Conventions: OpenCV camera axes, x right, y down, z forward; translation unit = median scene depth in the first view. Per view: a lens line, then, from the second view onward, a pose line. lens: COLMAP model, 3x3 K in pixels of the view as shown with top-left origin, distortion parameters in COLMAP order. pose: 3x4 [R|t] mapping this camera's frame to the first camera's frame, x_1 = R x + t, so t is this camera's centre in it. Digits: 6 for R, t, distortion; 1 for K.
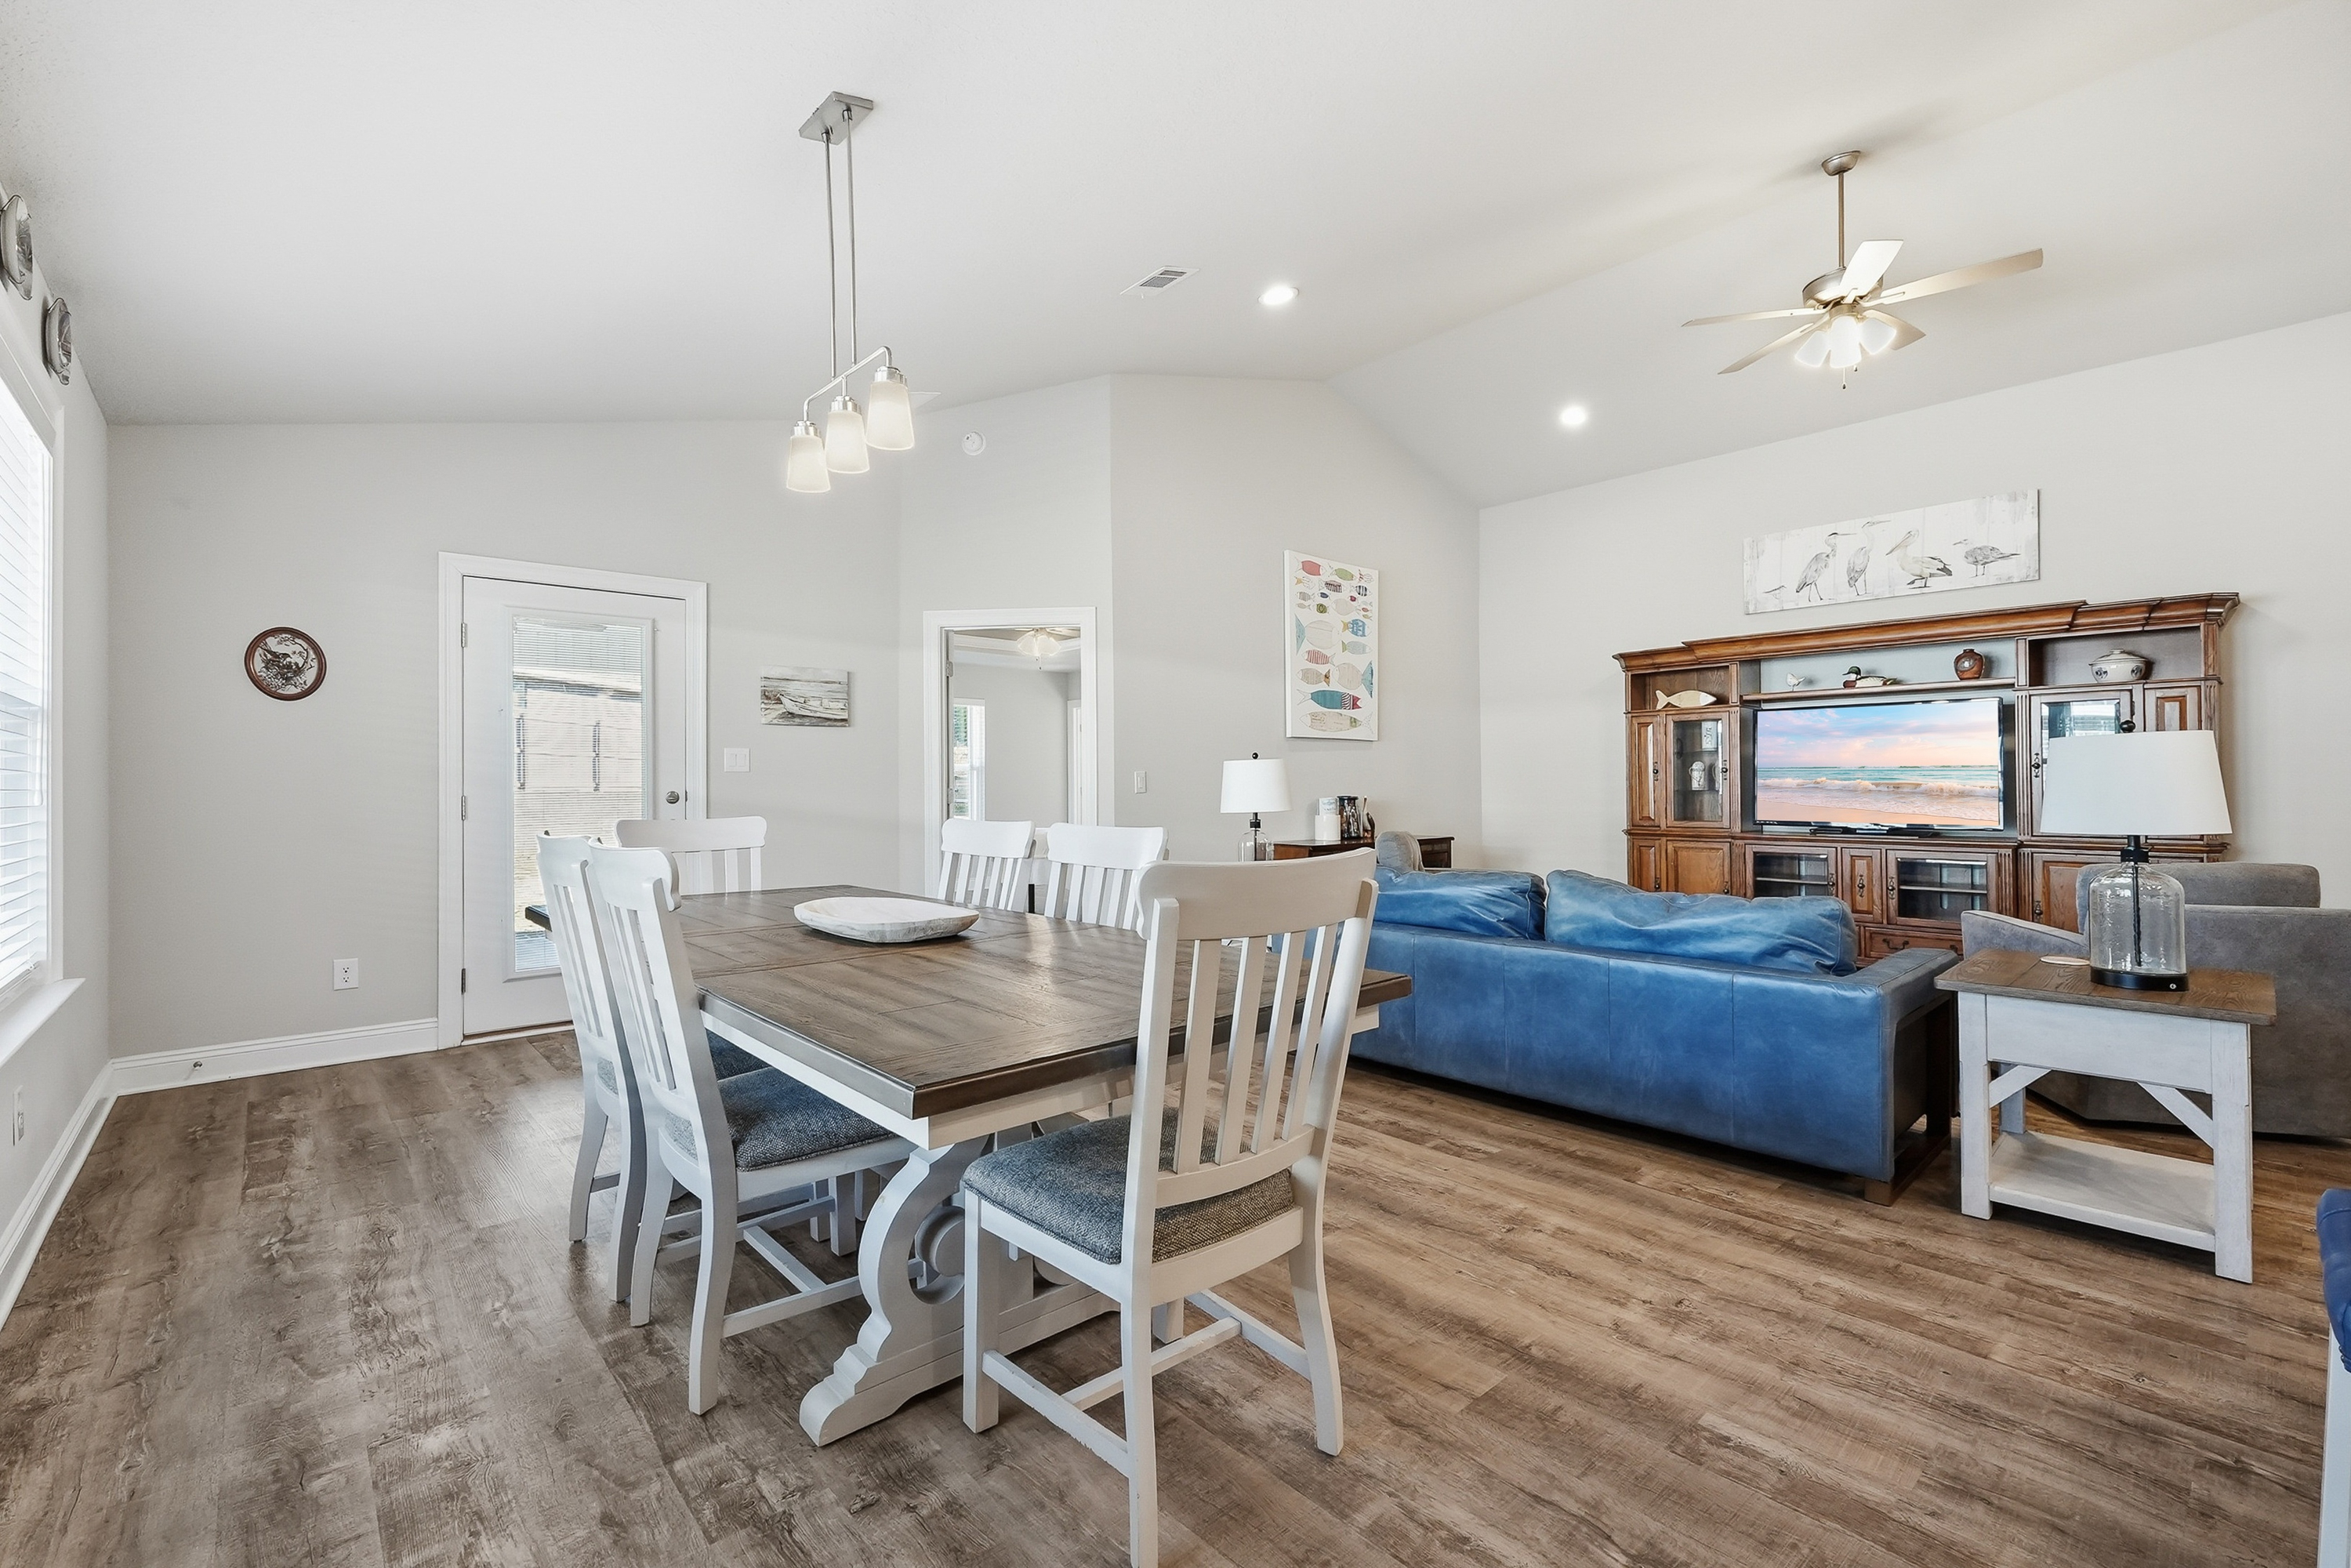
lens RADIAL K [[1004.8, 0, 1175.5], [0, 1004.8, 784.0], [0, 0, 1]] dist [-0.017645, 0.000208]
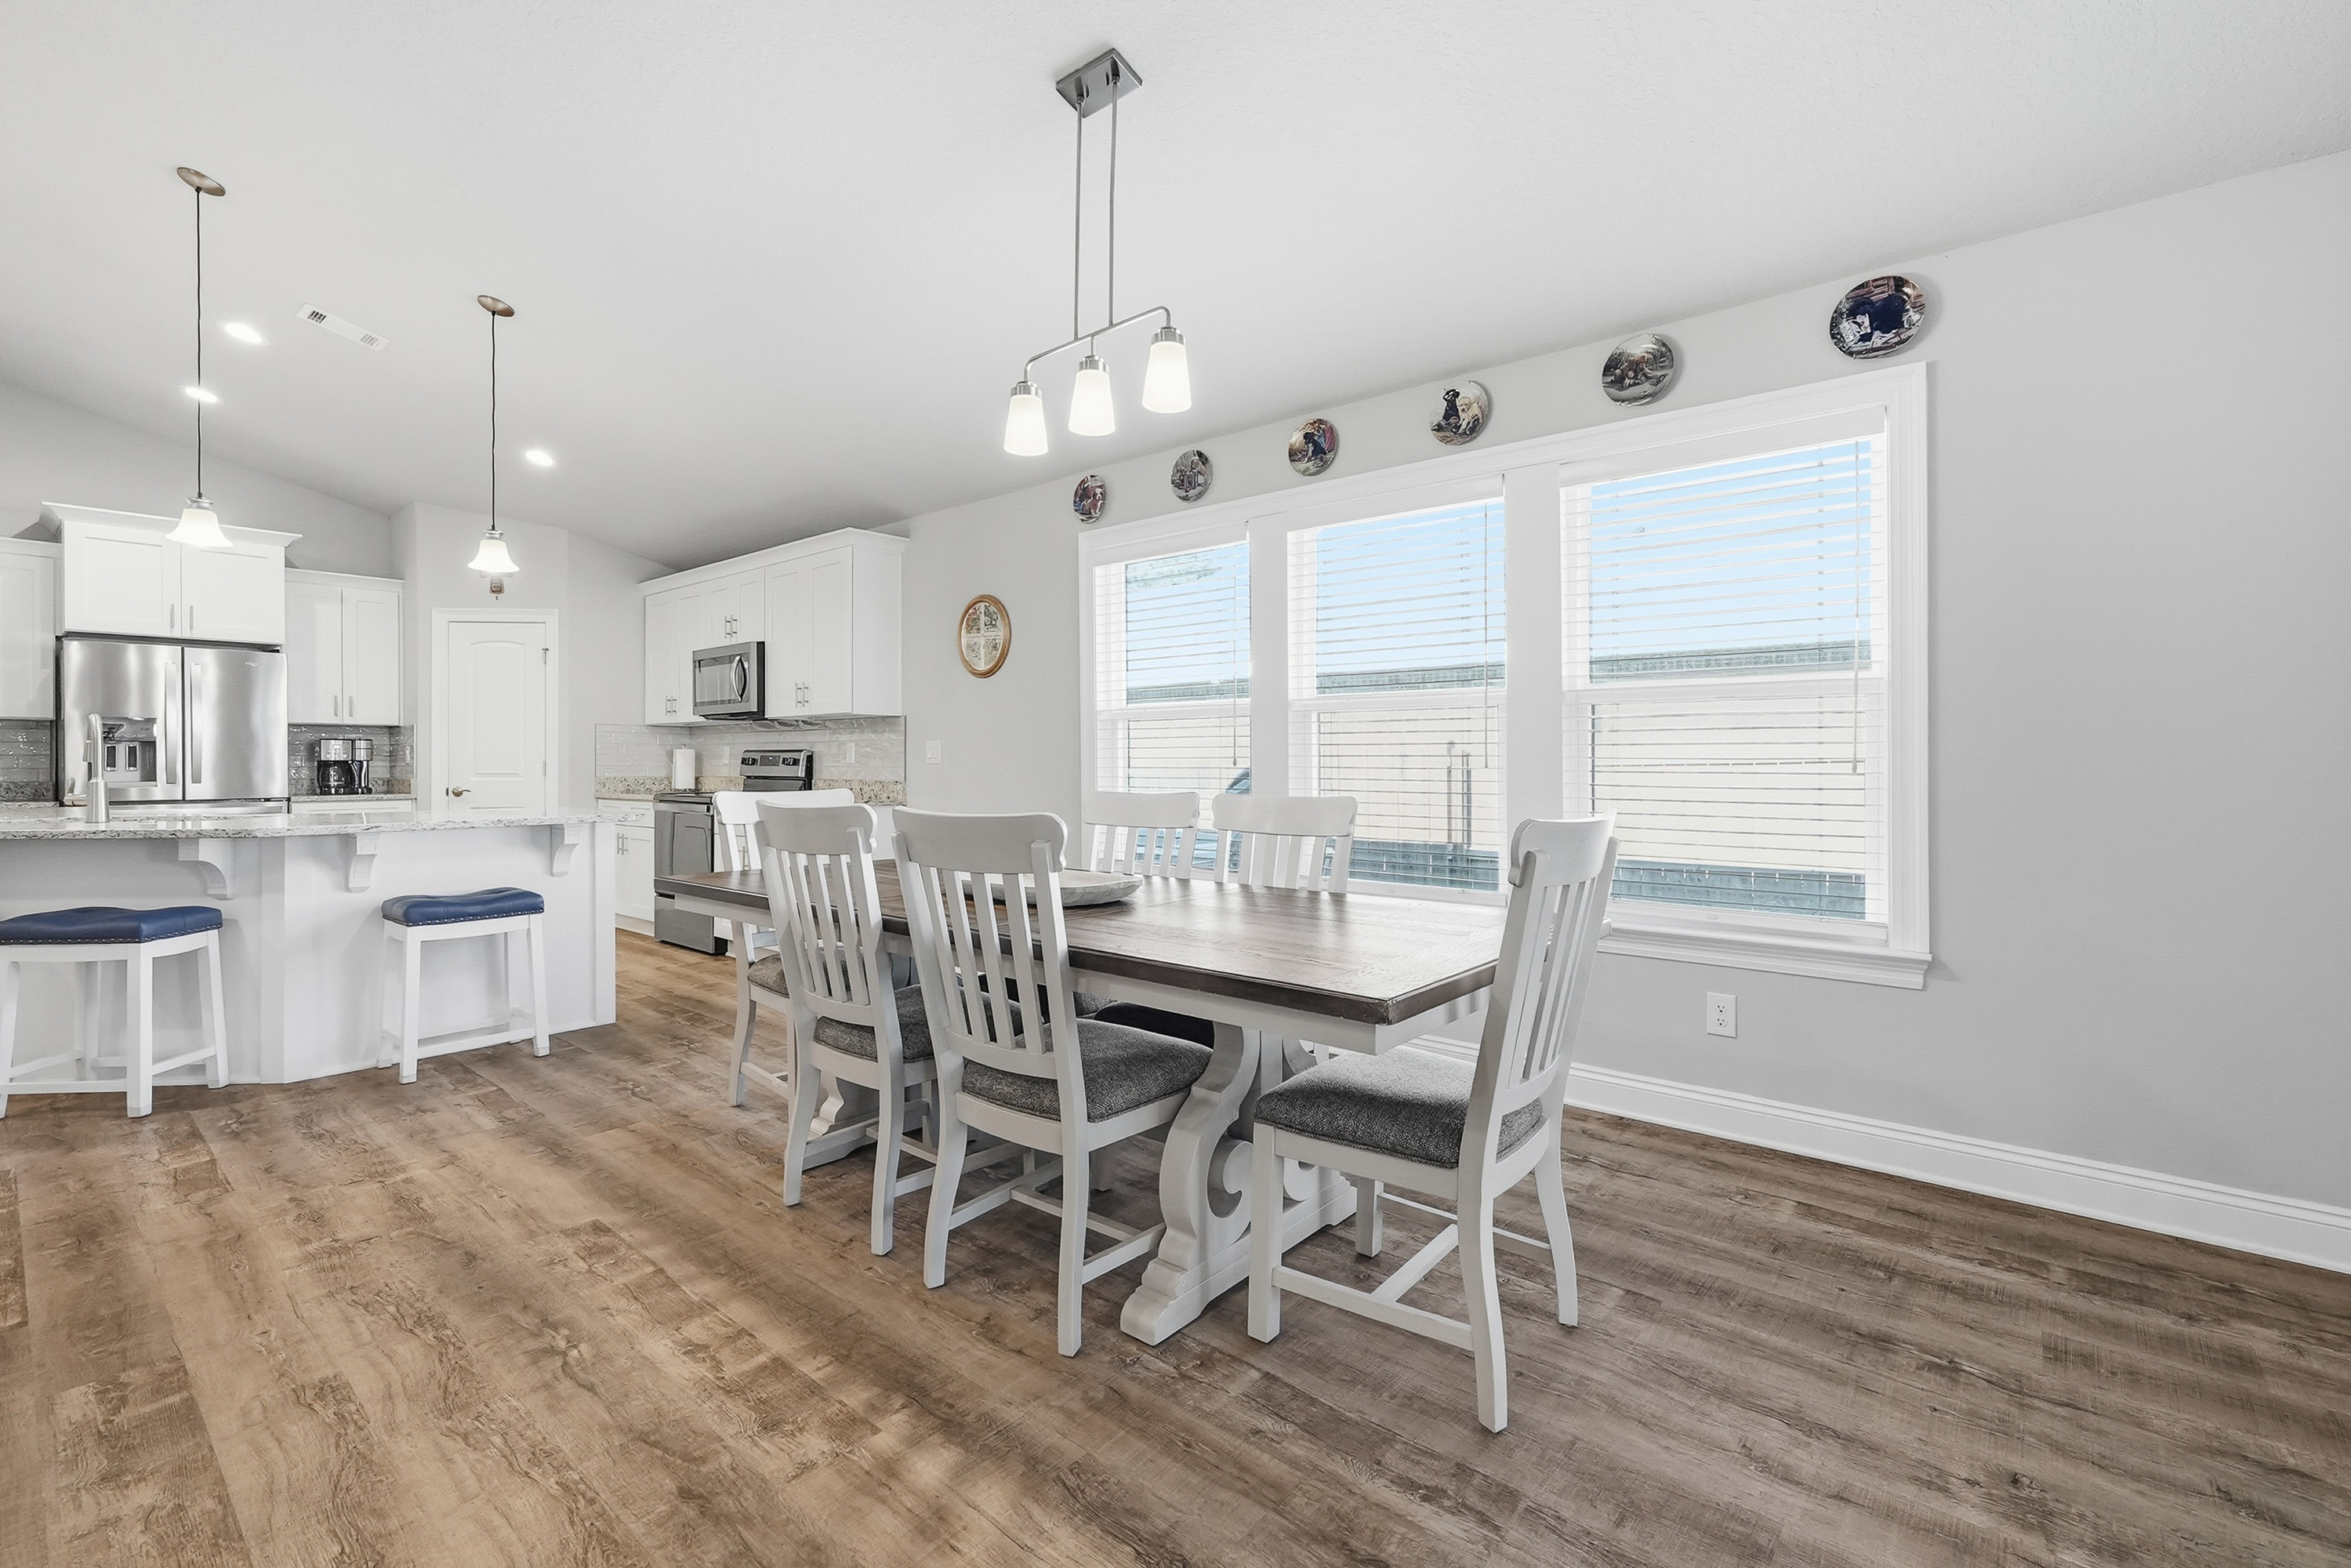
lens RADIAL K [[1025.3, 0, 1184.7], [0, 1025.3, 768.8], [0, 0, 1]] dist [0.000538, 0.000685]
pose [[-0.990654, 0.004244, -0.136331, -0.123147], [0.003277, 0.999968, 0.007322, 0.002915], [0.136358, 0.006807, -0.990636, 0.876906]]
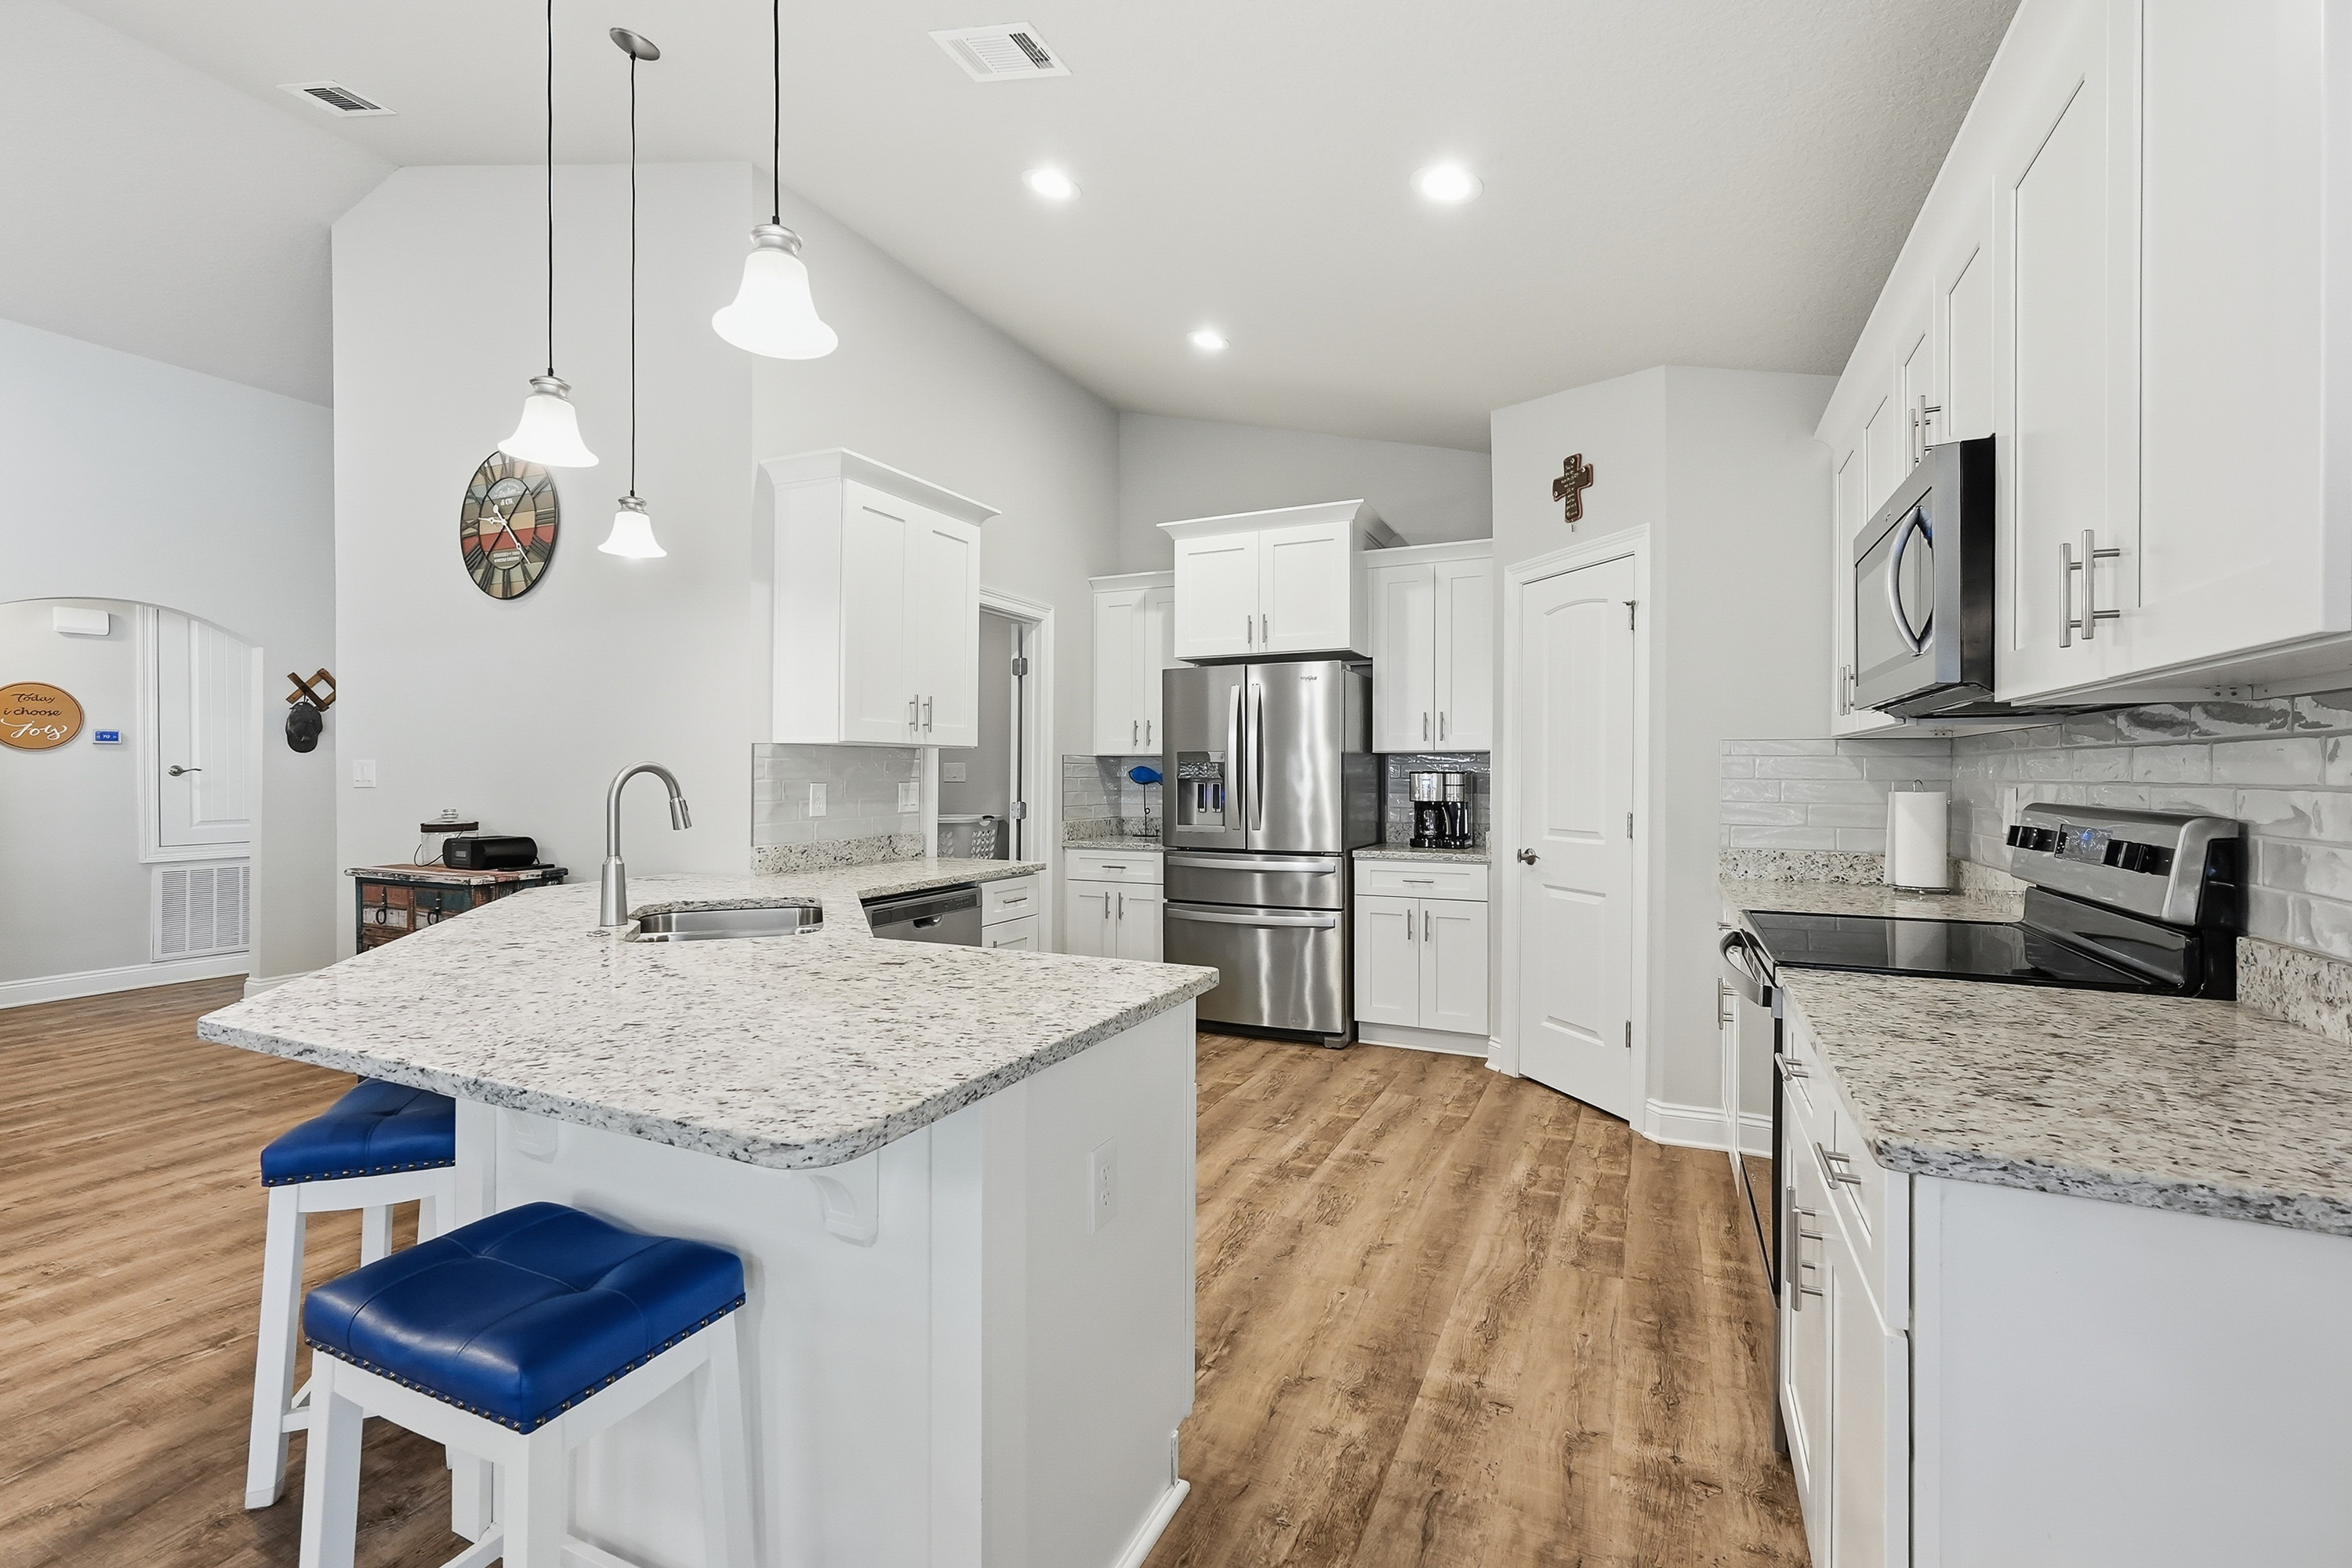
lens RADIAL K [[1002.7, 0, 1182.0], [0, 1002.7, 773.9], [0, 0, 1]] dist [-0.001169, 0.000167]
pose [[-0.390588, 0.002446, 0.920562, -0.019609], [0.000772, 0.999997, -0.002329, -0.021426], [-0.920565, -0.000199, -0.390589, 0.124316]]
